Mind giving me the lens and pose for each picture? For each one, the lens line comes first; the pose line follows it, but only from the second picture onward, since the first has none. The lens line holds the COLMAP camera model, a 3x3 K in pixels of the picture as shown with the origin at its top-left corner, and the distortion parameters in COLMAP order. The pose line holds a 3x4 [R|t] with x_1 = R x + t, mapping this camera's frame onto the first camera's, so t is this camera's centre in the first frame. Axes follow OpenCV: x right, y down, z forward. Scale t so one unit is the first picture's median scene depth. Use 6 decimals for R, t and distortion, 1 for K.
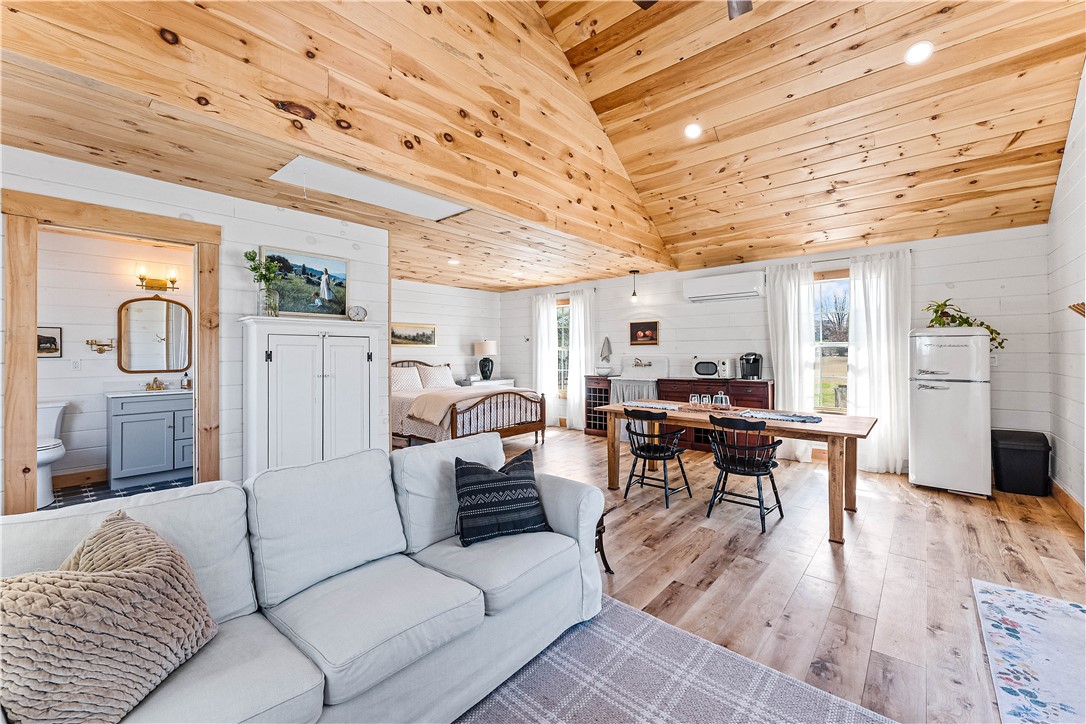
lens RADIAL K [[436.6, 0, 538.8], [0, 436.6, 351.4], [0, 0, 1]] dist [-0.000969, -0.000345]
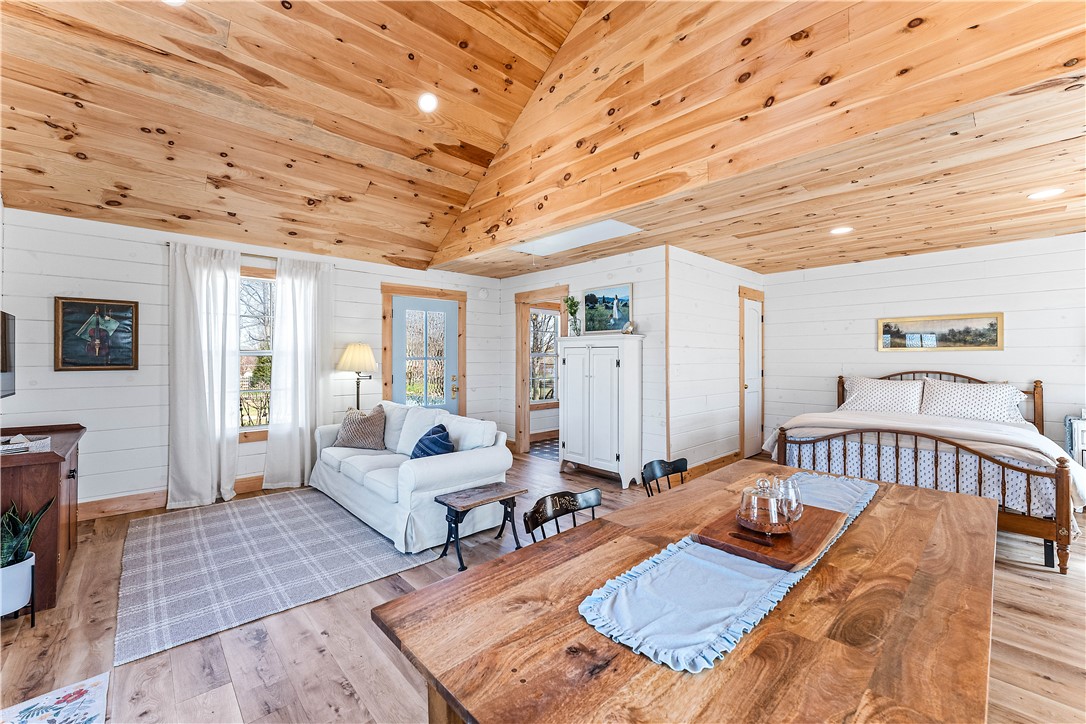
lens RADIAL K [[436.6, 0, 537.0], [0, 436.6, 356.1], [0, 0, 1]] dist [-0.000969, -0.000345]
pose [[-0.103168, 0.004274, -0.994655, 0.840184], [0.002311, 0.999989, 0.004057, -0.013223], [0.994661, -0.001880, -0.103176, 0.904697]]
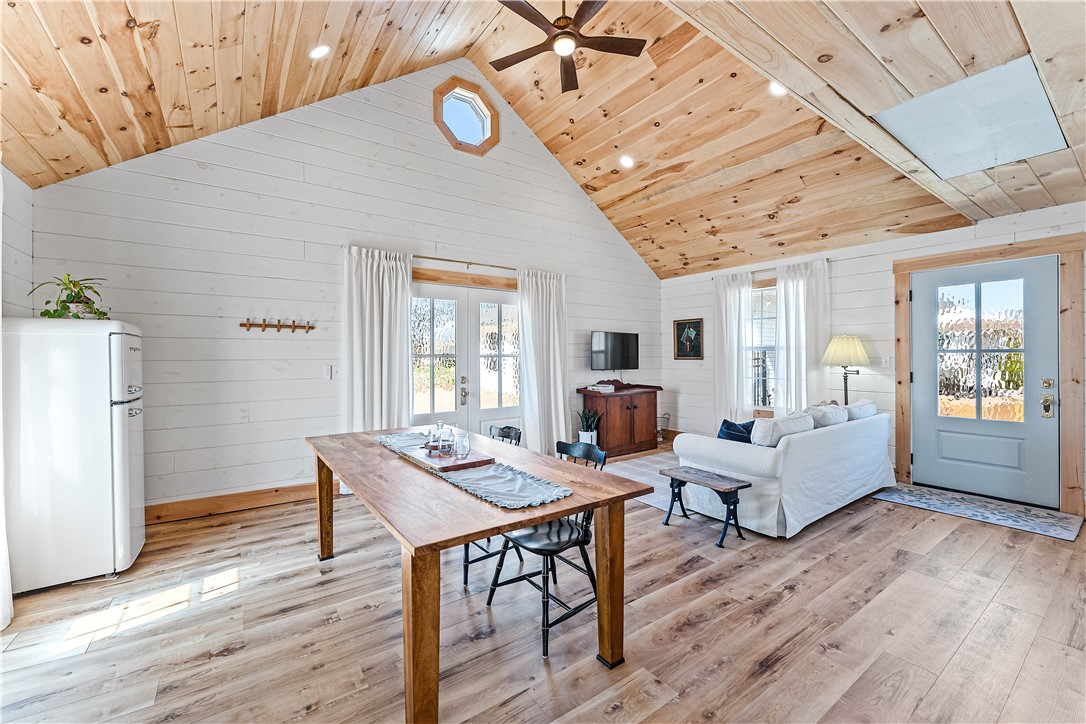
lens RADIAL K [[436.6, 0, 541.2], [0, 436.6, 358.4], [0, 0, 1]] dist [-0.000969, -0.000345]
pose [[-0.972639, 0.006524, 0.232228, 0.188033], [0.007693, 0.999962, 0.004129, 0.004545], [-0.232192, 0.005802, -0.972653, 1.596752]]
